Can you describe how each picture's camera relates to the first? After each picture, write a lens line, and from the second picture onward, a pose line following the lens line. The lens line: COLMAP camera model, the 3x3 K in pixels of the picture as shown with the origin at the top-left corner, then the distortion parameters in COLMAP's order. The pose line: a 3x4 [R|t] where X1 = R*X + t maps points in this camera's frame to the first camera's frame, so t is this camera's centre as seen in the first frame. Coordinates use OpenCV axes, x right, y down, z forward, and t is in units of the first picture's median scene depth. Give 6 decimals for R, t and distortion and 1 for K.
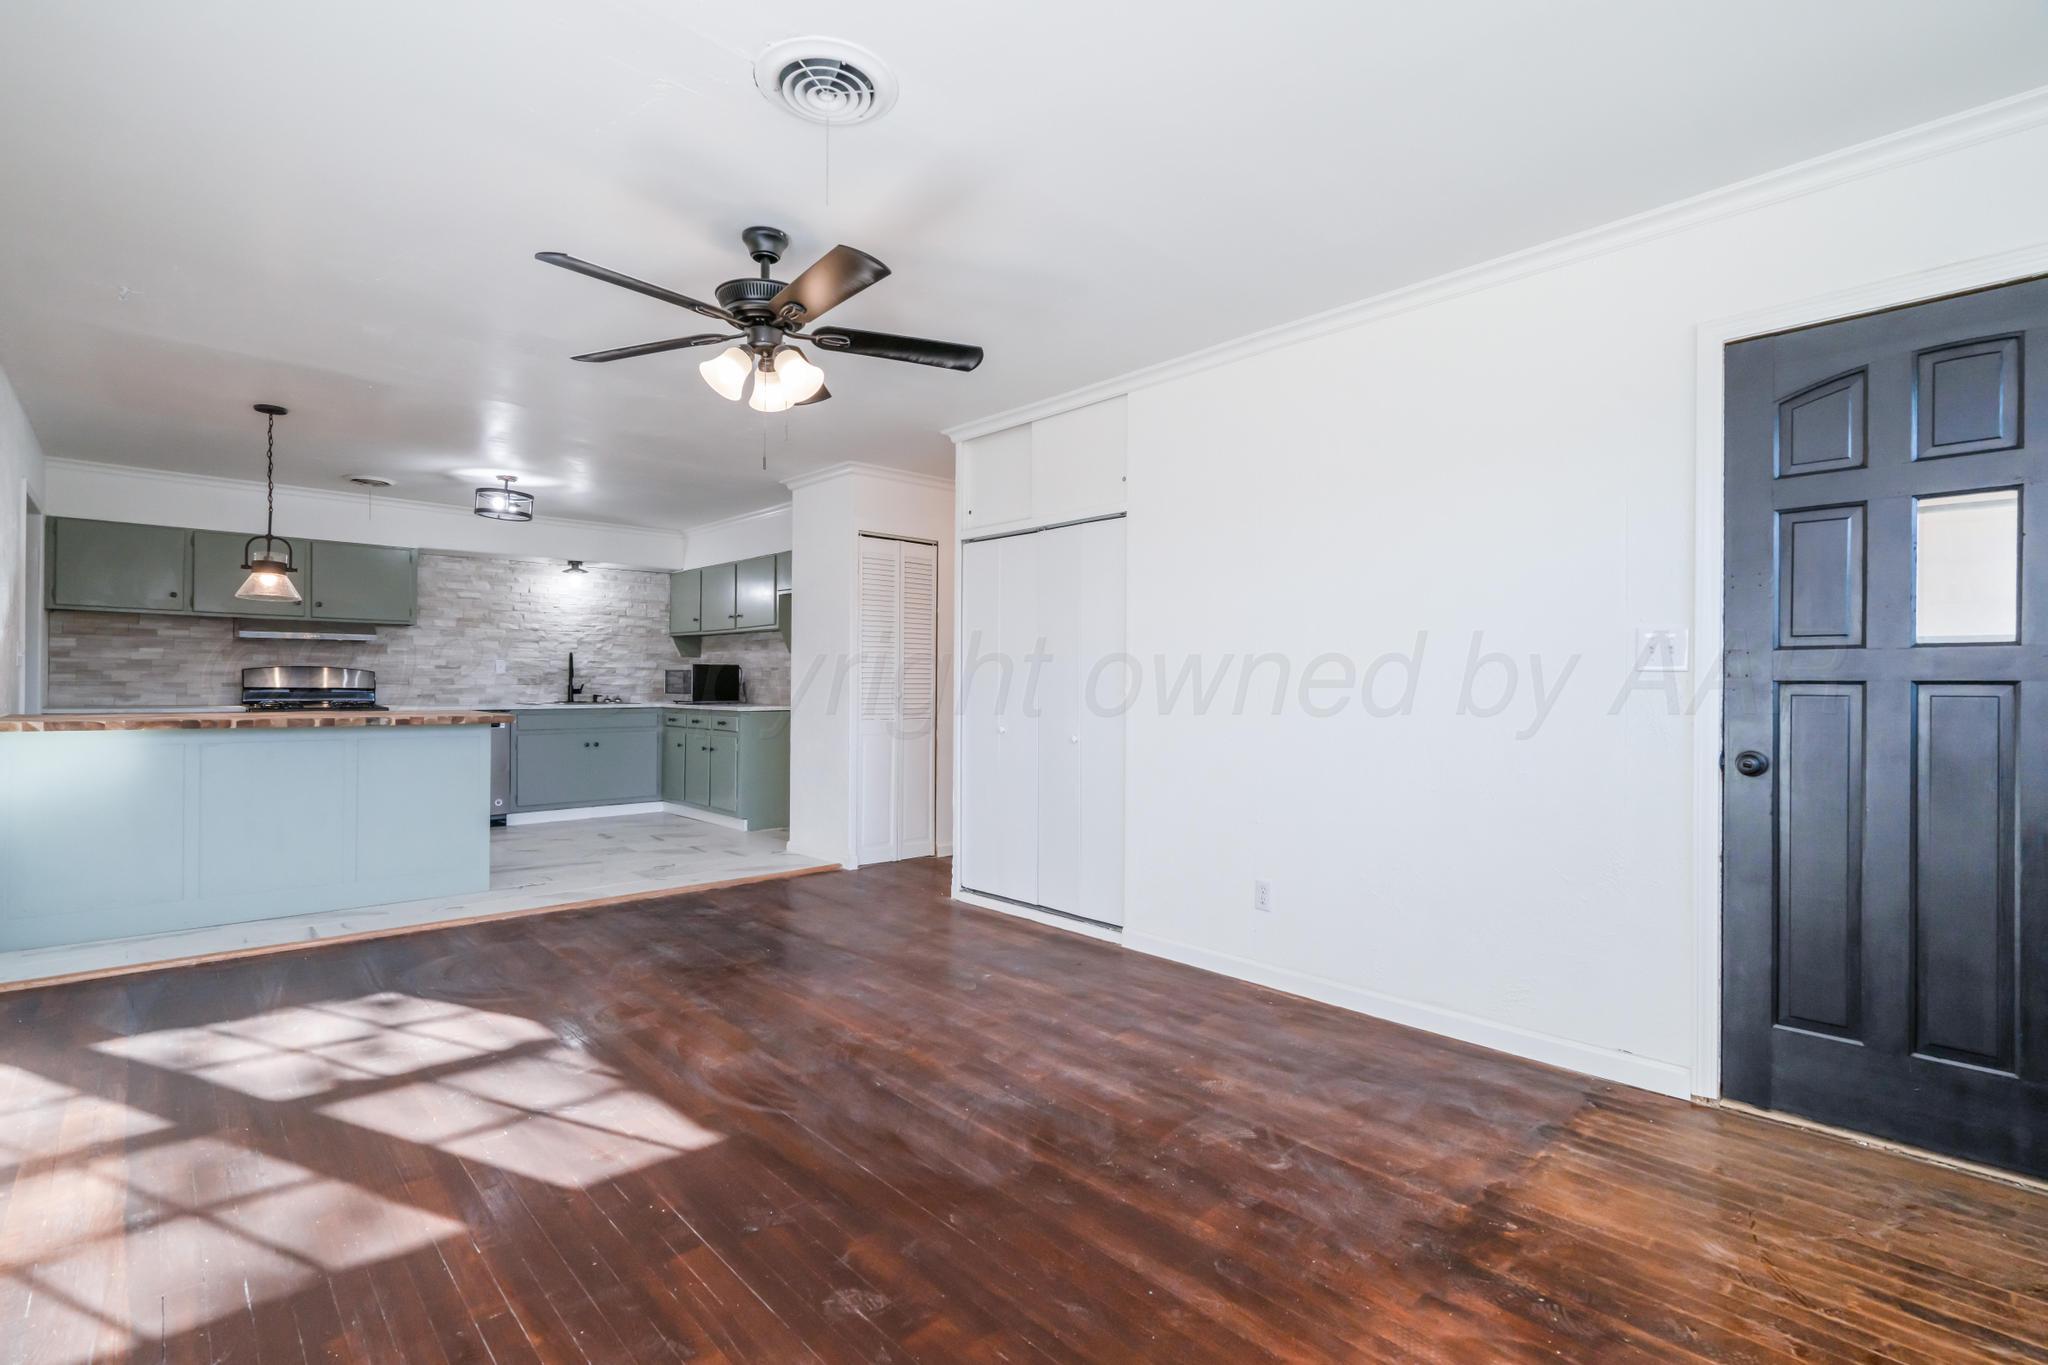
lens RADIAL K [[942.4, 0, 1038.1], [0, 942.4, 690.4], [0, 0, 1]] dist [-0.020947, 0.006624]
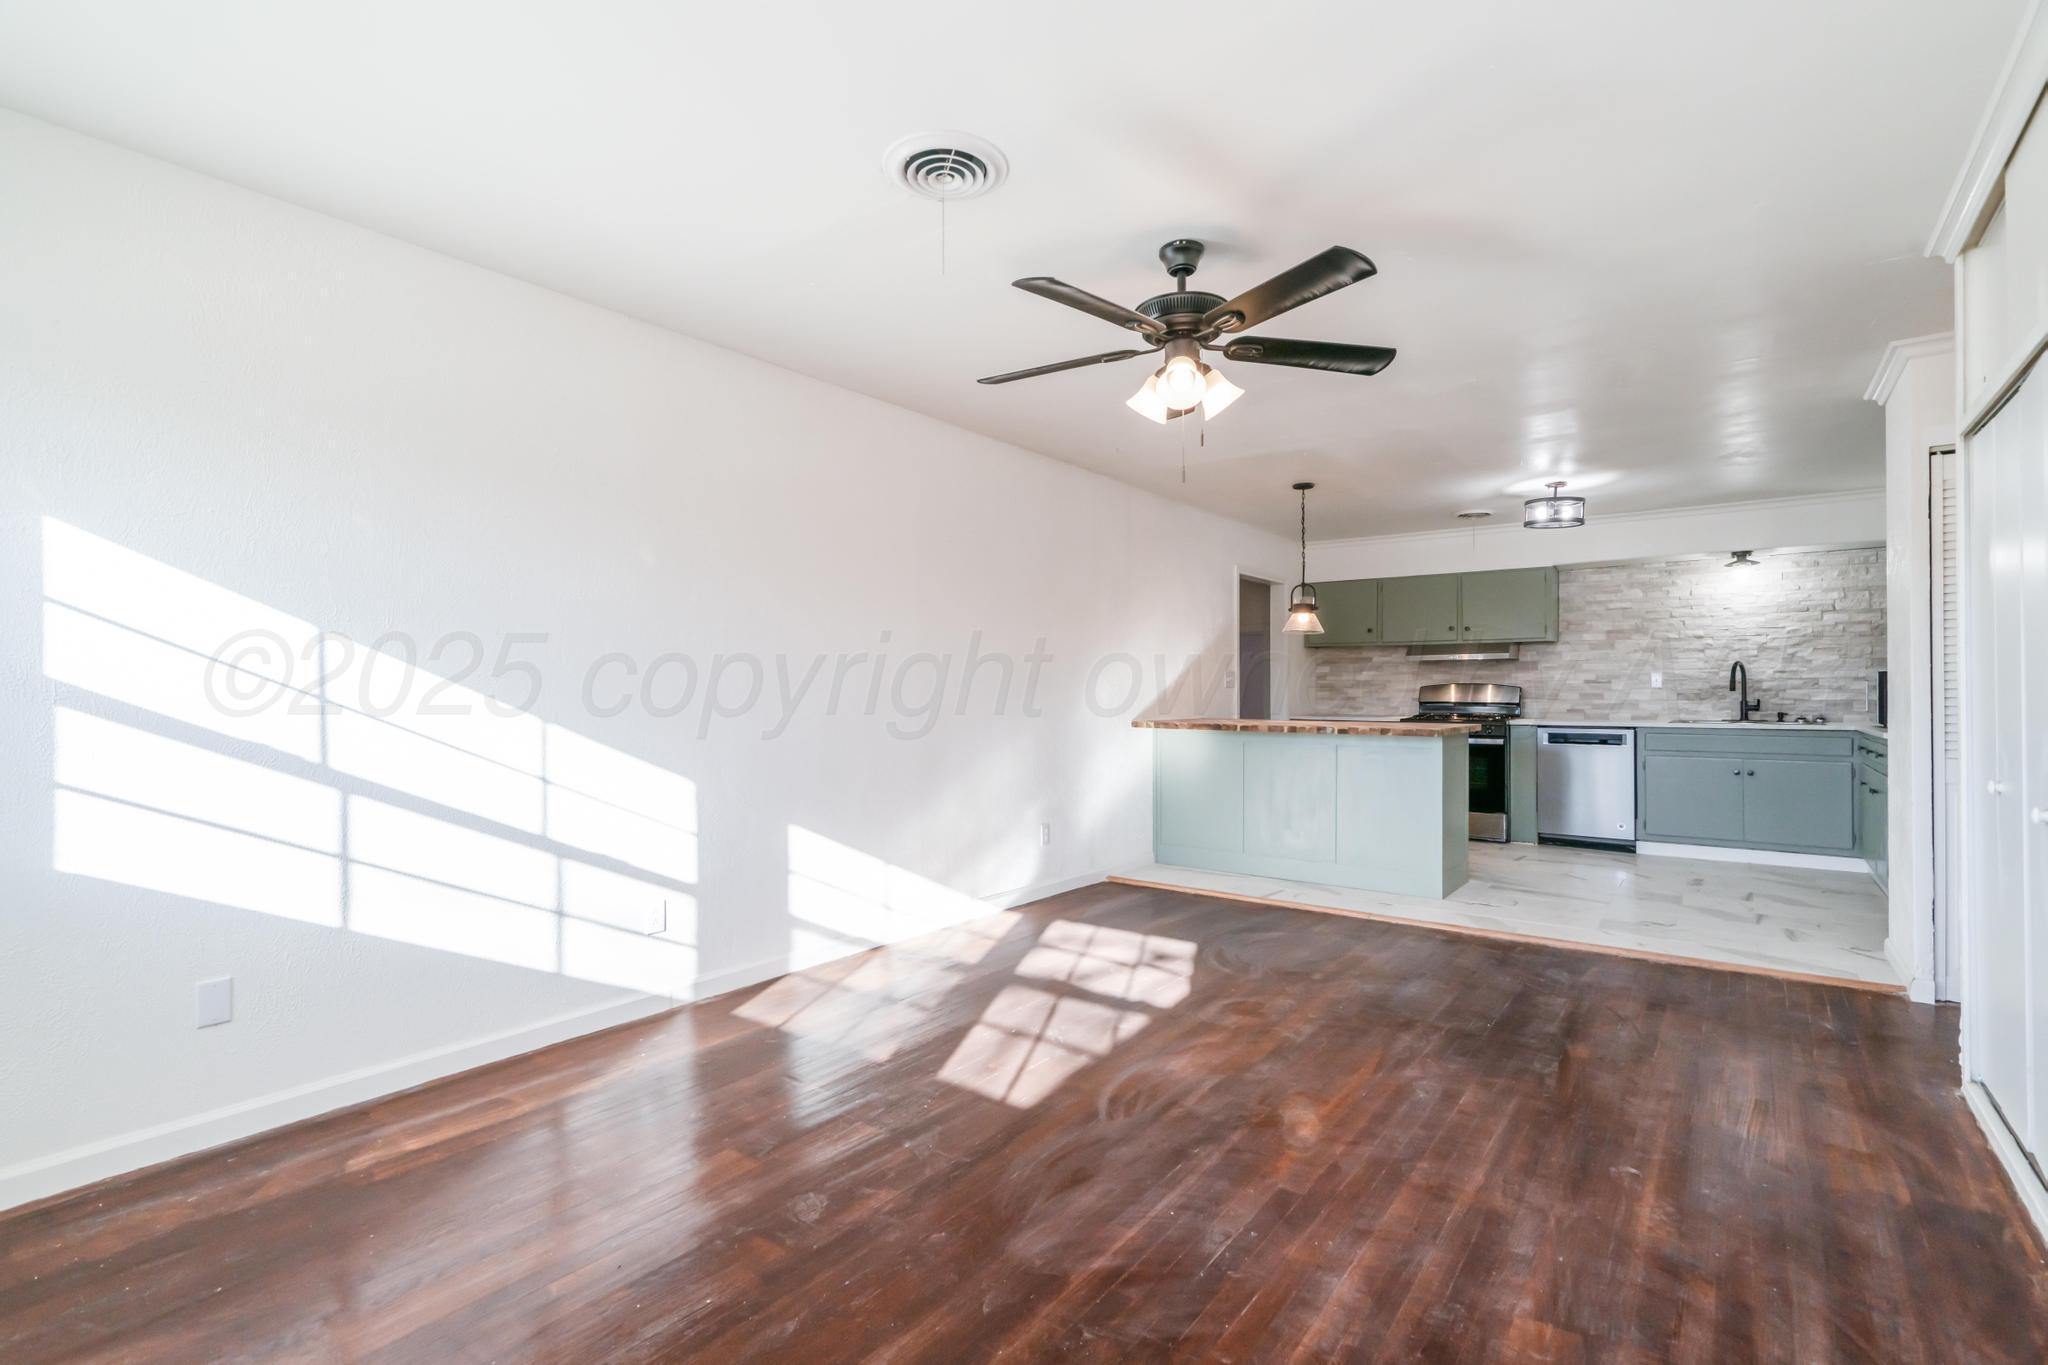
lens RADIAL K [[942.4, 0, 999.4], [0, 942.4, 687.3], [0, 0, 1]] dist [-0.020947, 0.006624]
pose [[0.151350, -0.011850, -0.988409, 0.379933], [-0.007435, 0.999886, -0.013126, -0.002469], [0.988452, 0.009336, 0.151245, 0.380197]]
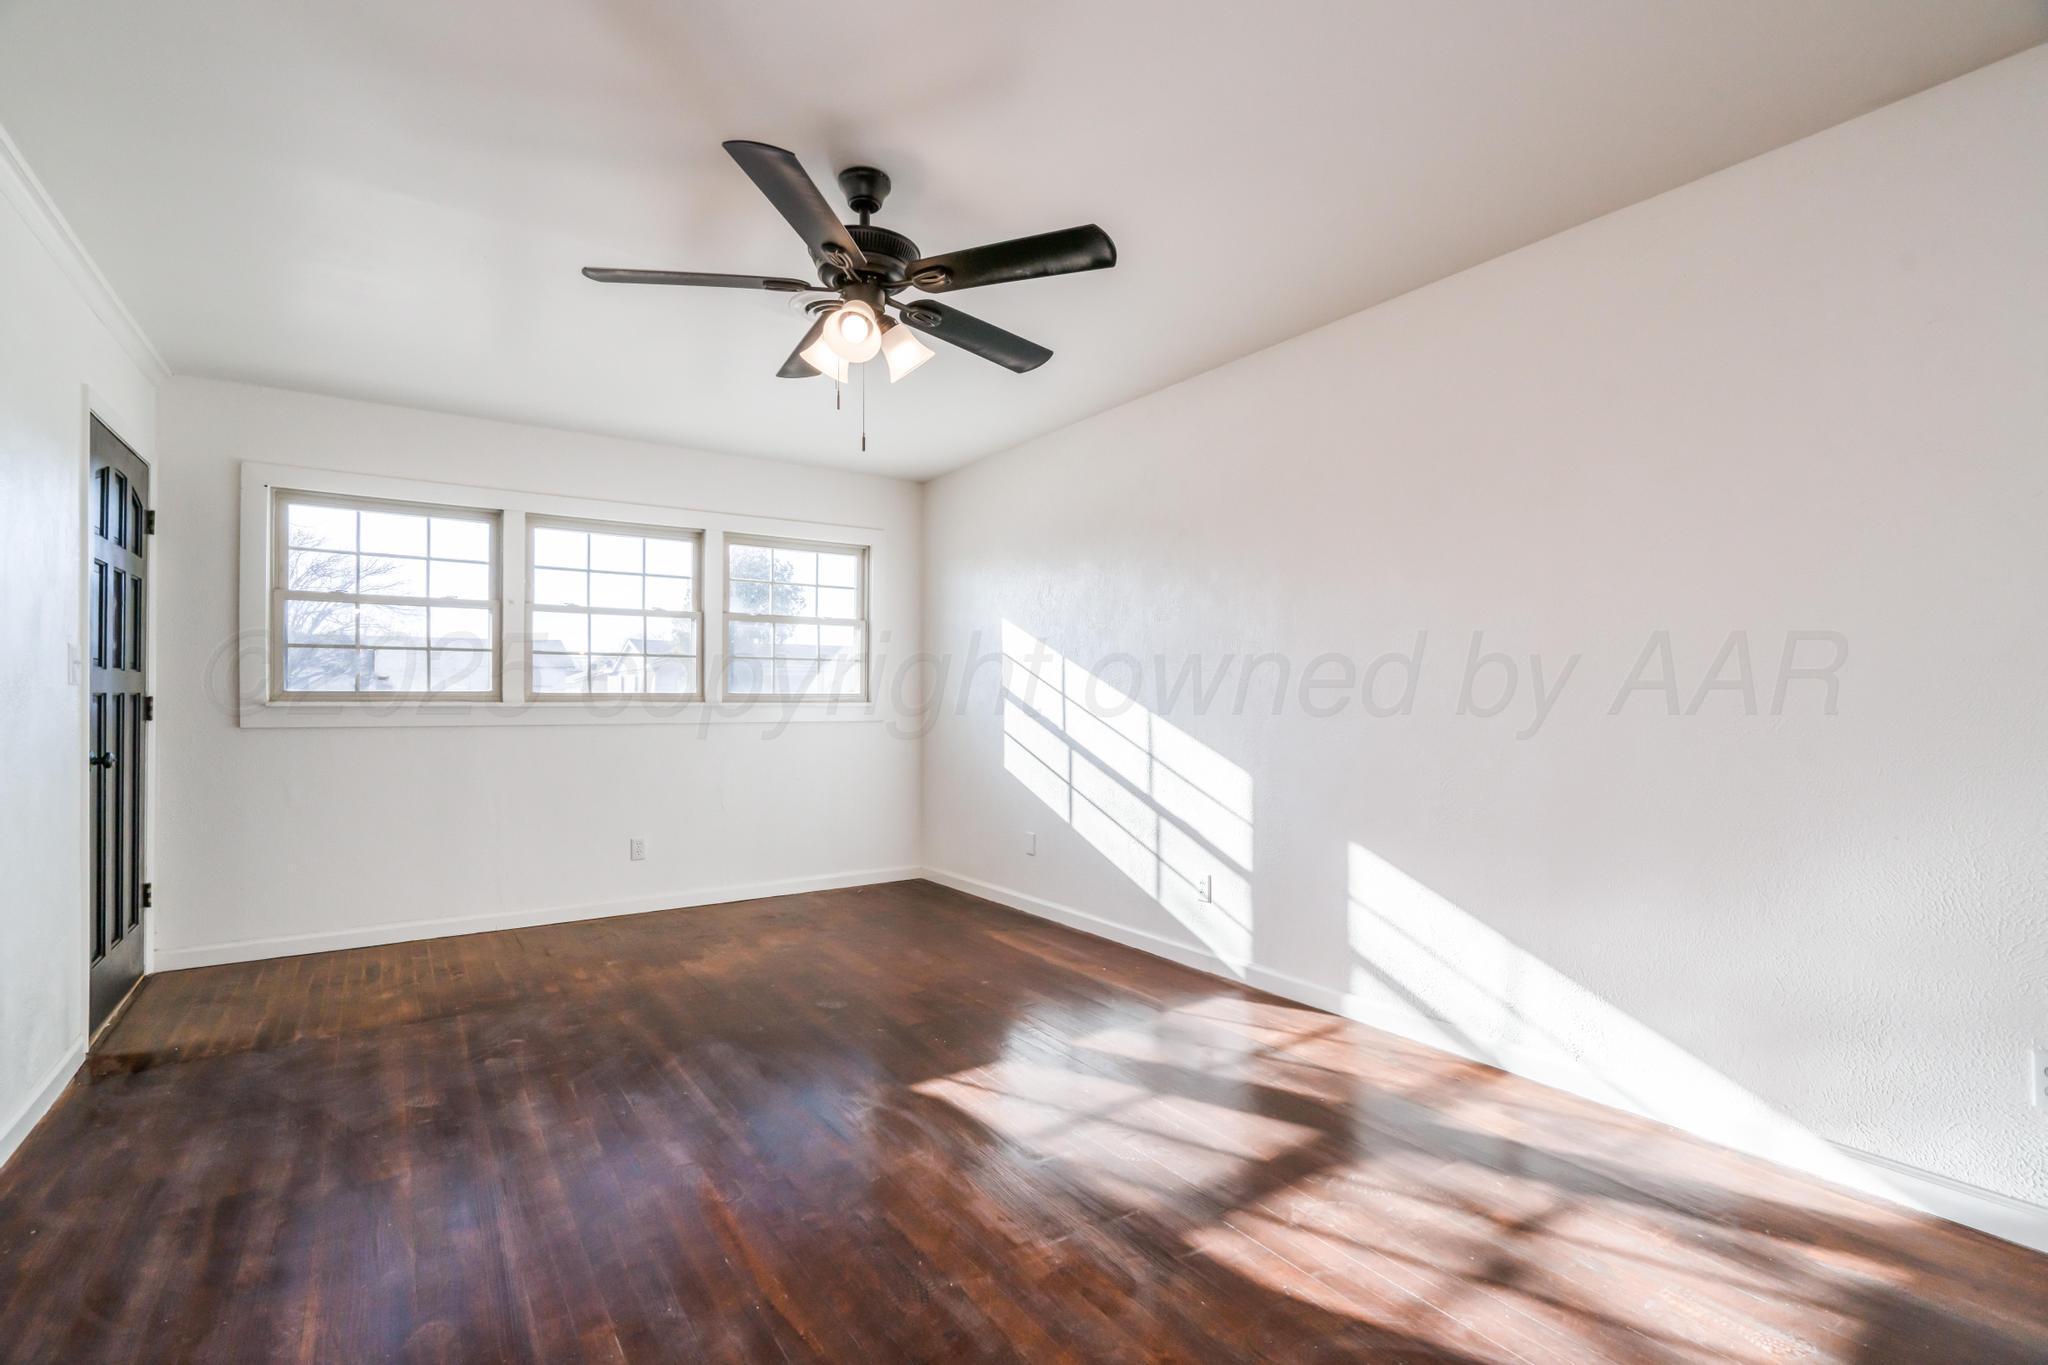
lens RADIAL K [[942.4, 0, 1032.8], [0, 942.4, 674.9], [0, 0, 1]] dist [-0.020947, 0.006624]
pose [[-0.988808, 0.001625, 0.149185, -0.331325], [0.000283, 0.999959, -0.009017, -0.011129], [-0.149193, -0.008874, -0.988768, 1.055291]]
